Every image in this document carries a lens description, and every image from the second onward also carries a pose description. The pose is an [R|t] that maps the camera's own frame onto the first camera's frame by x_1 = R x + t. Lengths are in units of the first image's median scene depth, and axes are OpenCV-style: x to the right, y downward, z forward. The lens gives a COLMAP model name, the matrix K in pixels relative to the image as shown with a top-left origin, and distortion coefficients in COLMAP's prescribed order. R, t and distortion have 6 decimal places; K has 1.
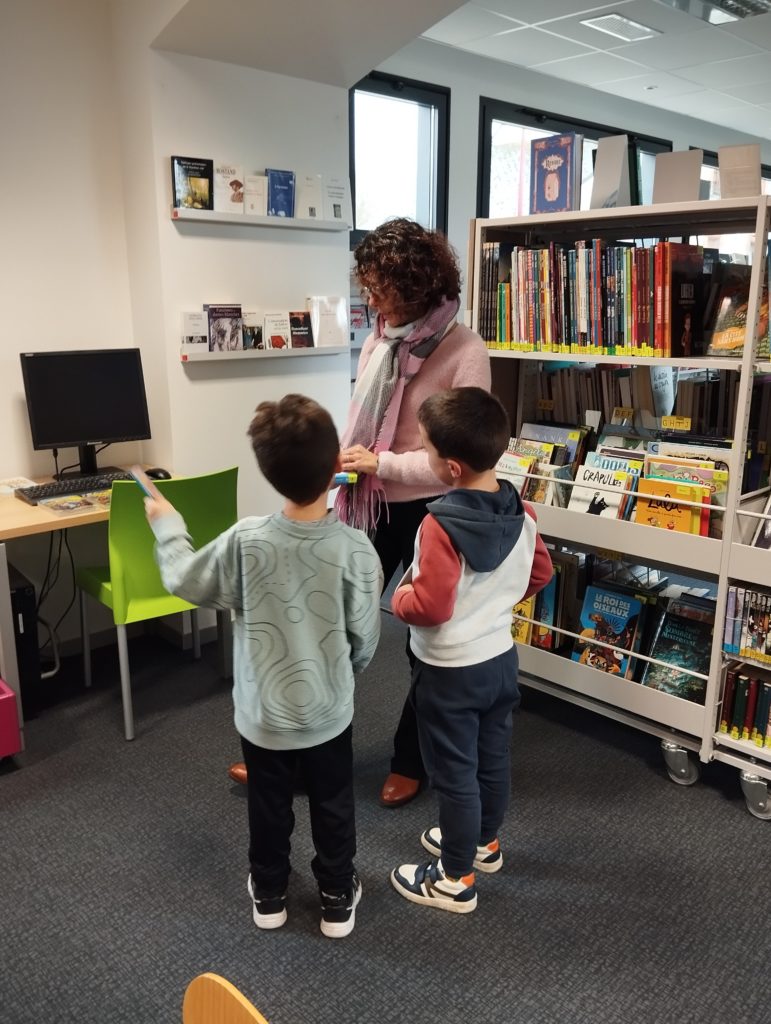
lens RADIAL K [[854.3, 0, 382.2], [0, 854.3, 510.9], [0, 0, 1]] dist [0.082915, -0.180586]
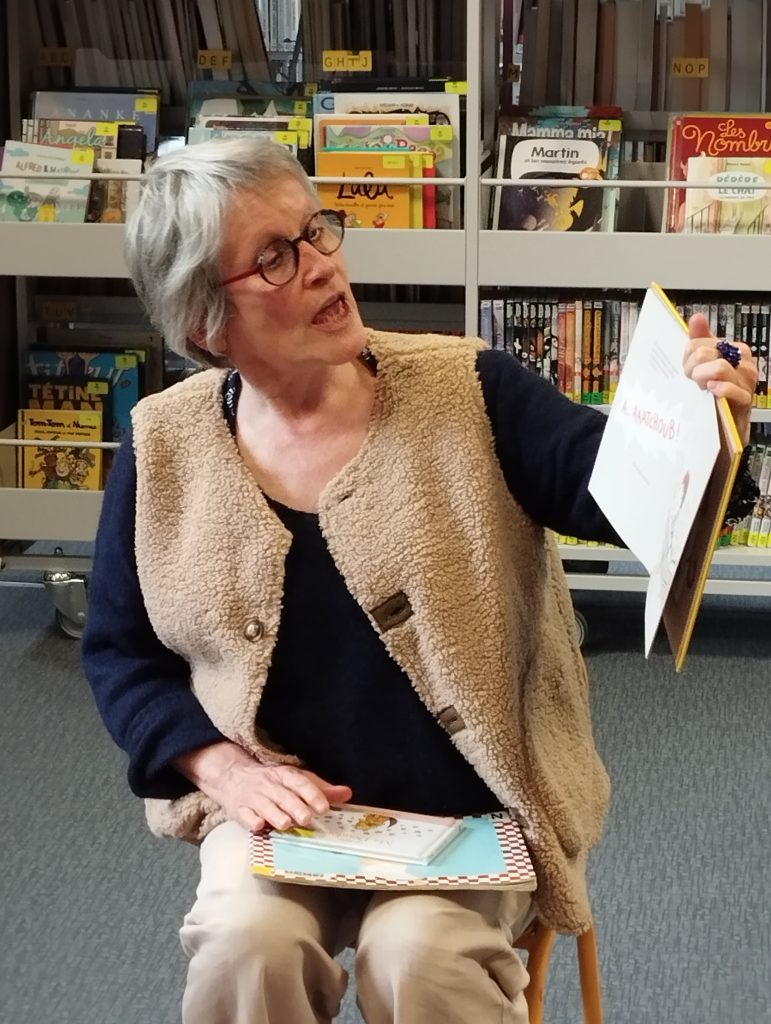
lens RADIAL K [[2903.3, 0, 385.5], [0, 2903.3, 512.0], [0, 0, 1]] dist [0.094012, 0.219663]
pose [[0.800612, -0.142175, 0.582071, -0.841737], [0.148568, 0.988209, 0.037028, 0.135285], [-0.580472, 0.056832, 0.812295, -0.645649]]
